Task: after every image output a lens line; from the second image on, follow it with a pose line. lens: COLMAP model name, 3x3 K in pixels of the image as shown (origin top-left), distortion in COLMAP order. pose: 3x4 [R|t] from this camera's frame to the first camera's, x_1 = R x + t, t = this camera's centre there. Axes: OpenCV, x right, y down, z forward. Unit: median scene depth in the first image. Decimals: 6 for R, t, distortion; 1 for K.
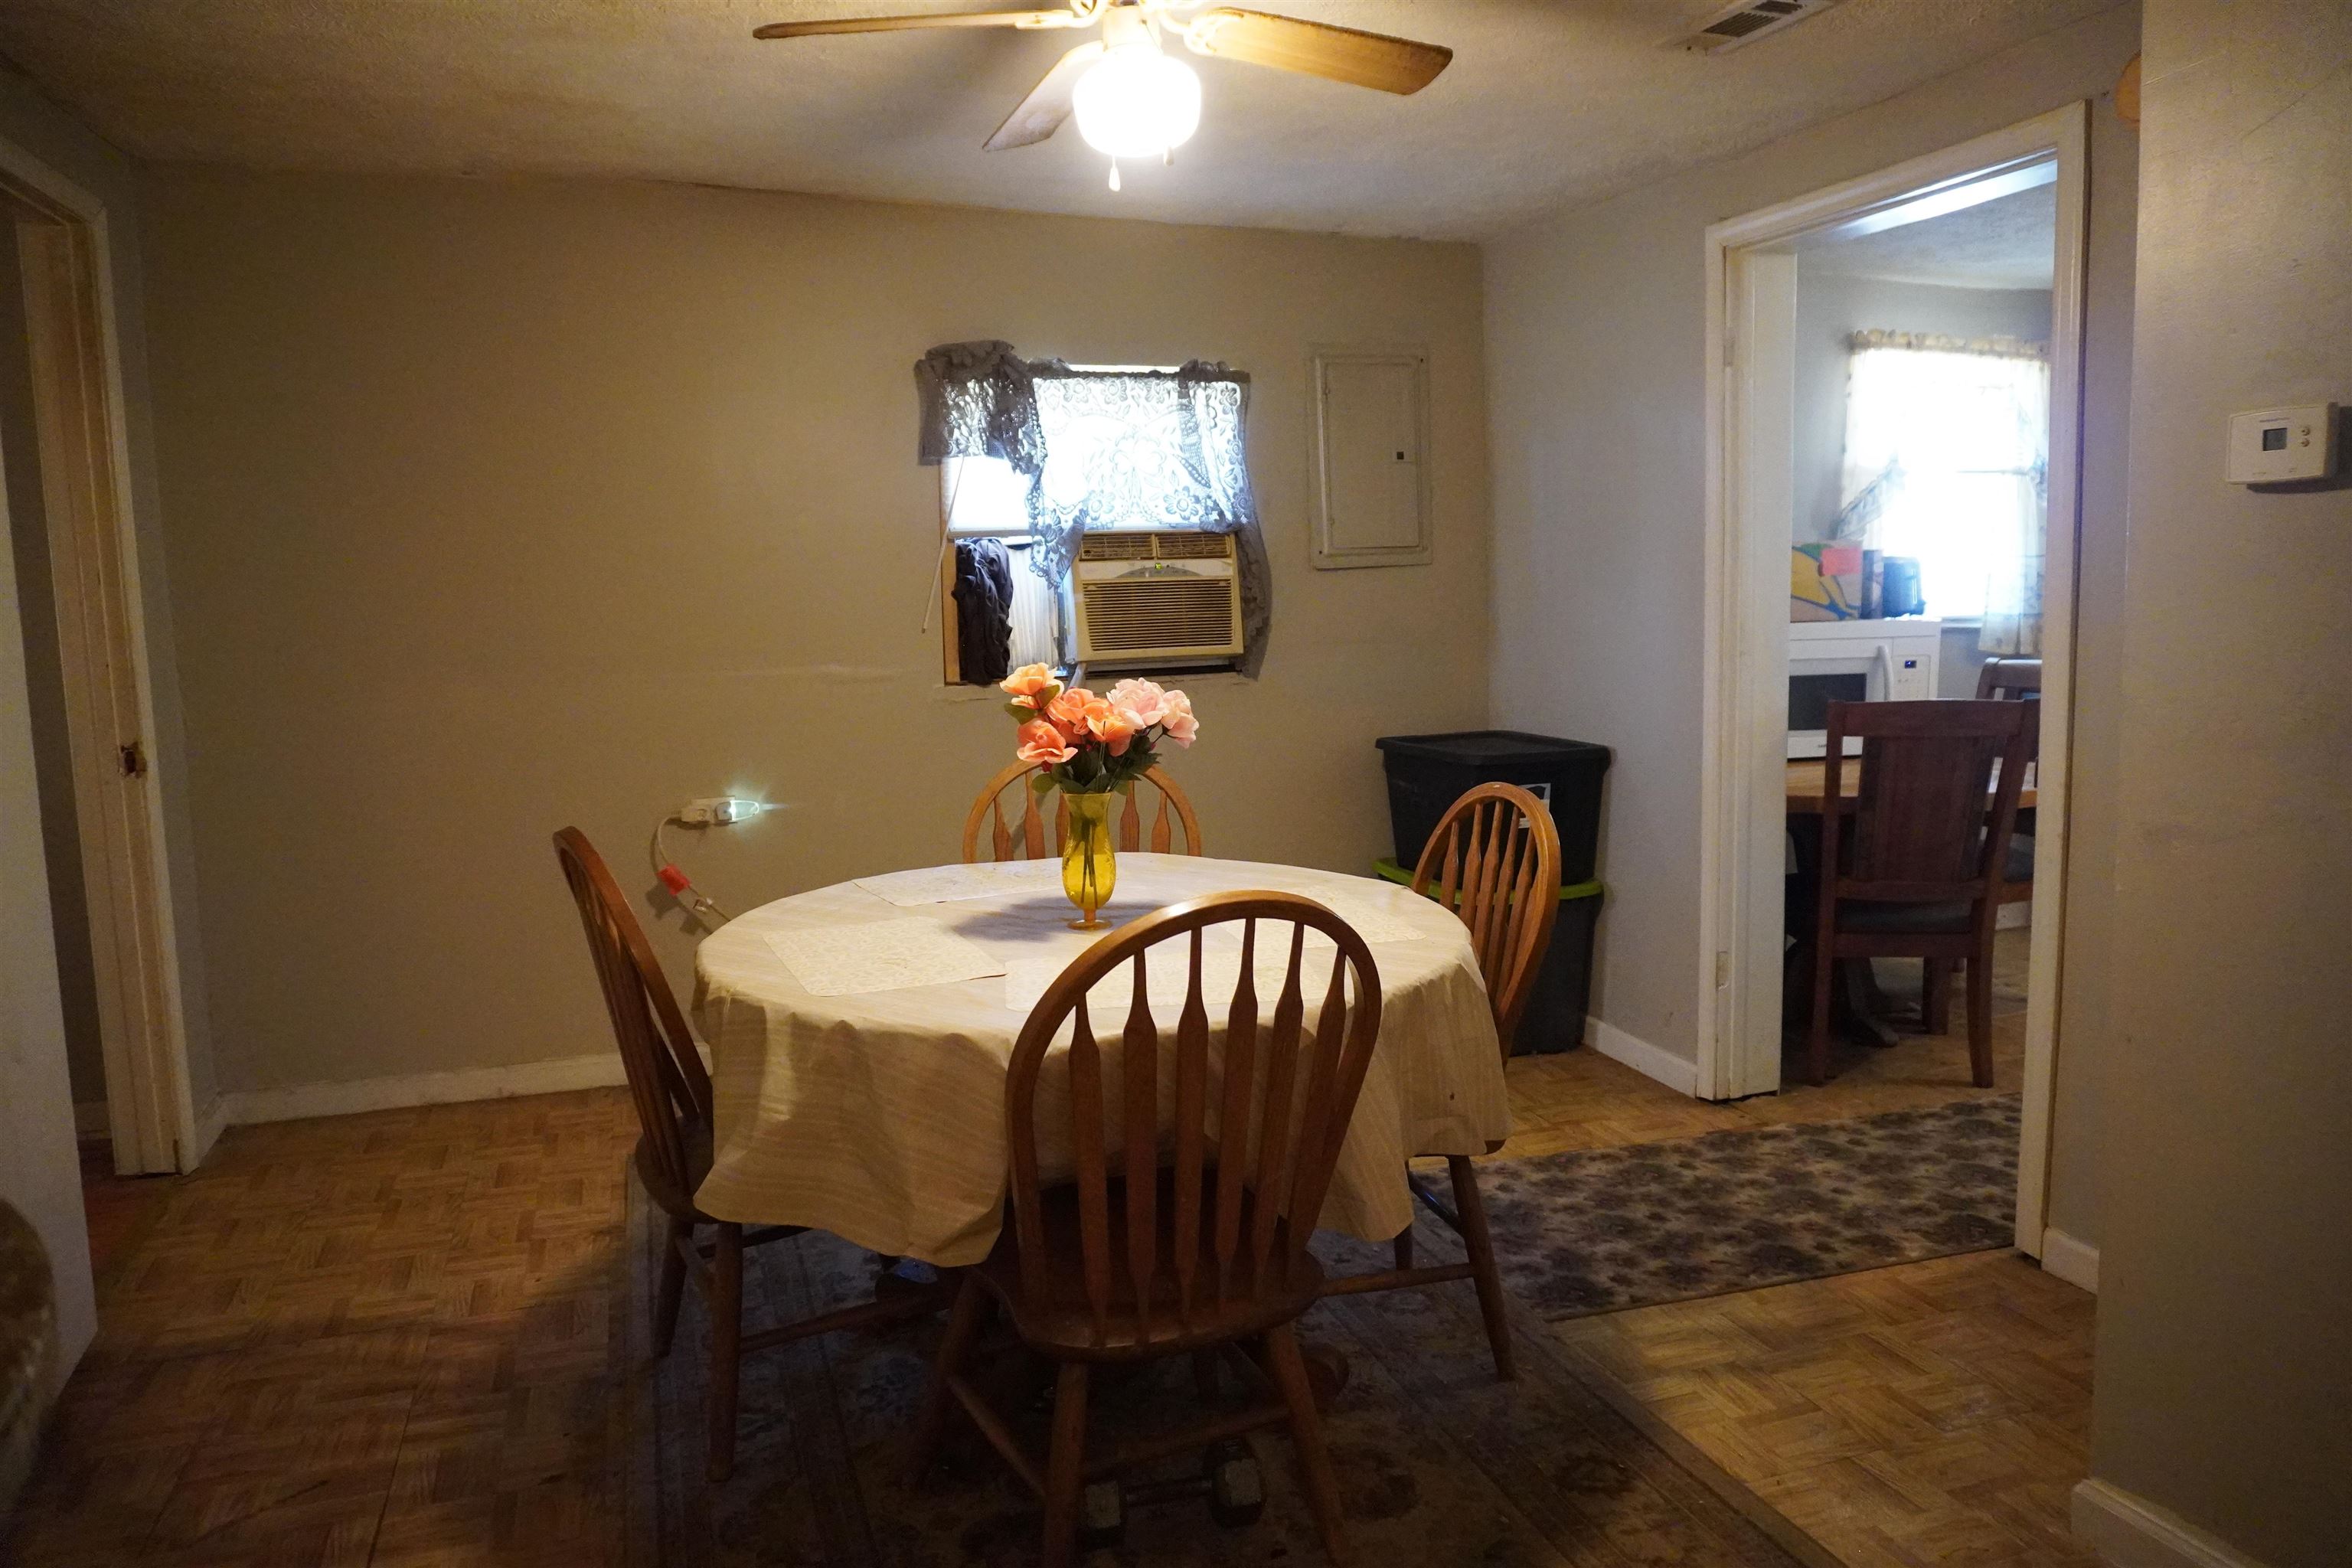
lens RADIAL K [[1570.1, 0, 1154.3], [0, 1570.1, 795.6], [0, 0, 1]] dist [-0.050949, 0.037078]
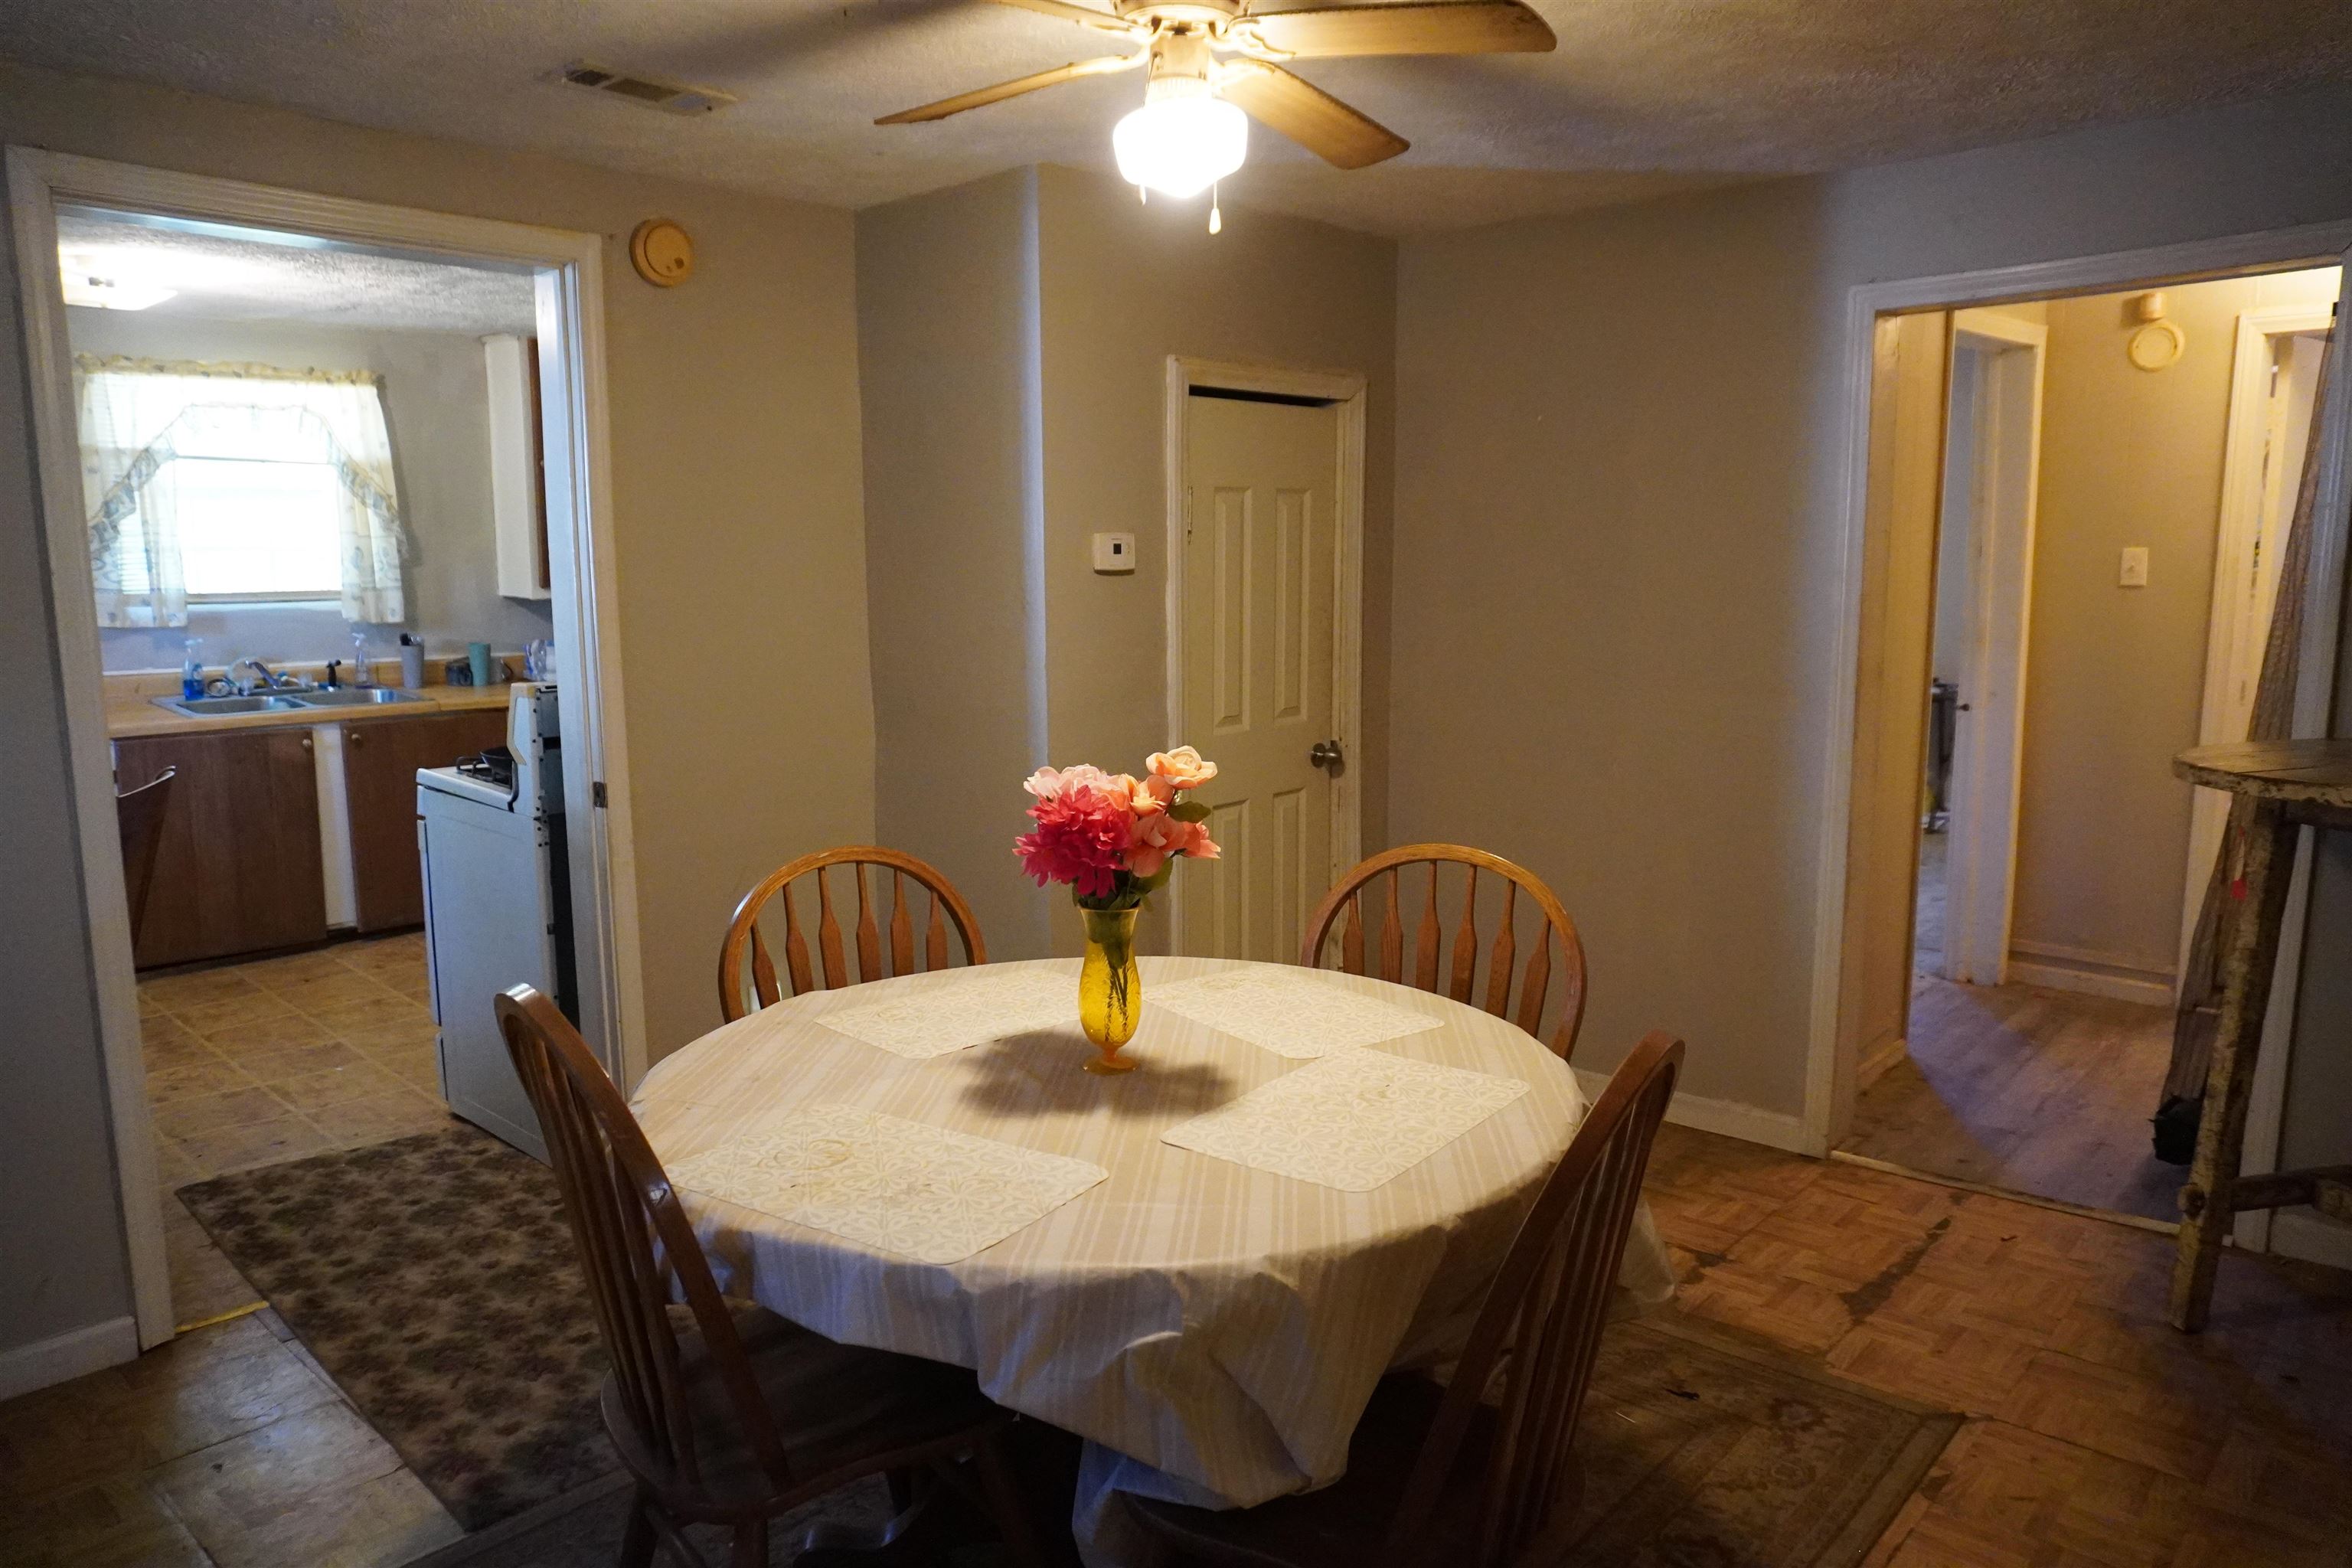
lens RADIAL K [[1570.1, 0, 1154.3], [0, 1570.1, 795.6], [0, 0, 1]] dist [-0.050949, 0.037078]
pose [[-0.484537, -0.099167, 0.869131, -0.555016], [0.138313, 0.972371, 0.188056, -0.150207], [-0.863767, 0.211332, -0.457434, 0.994275]]
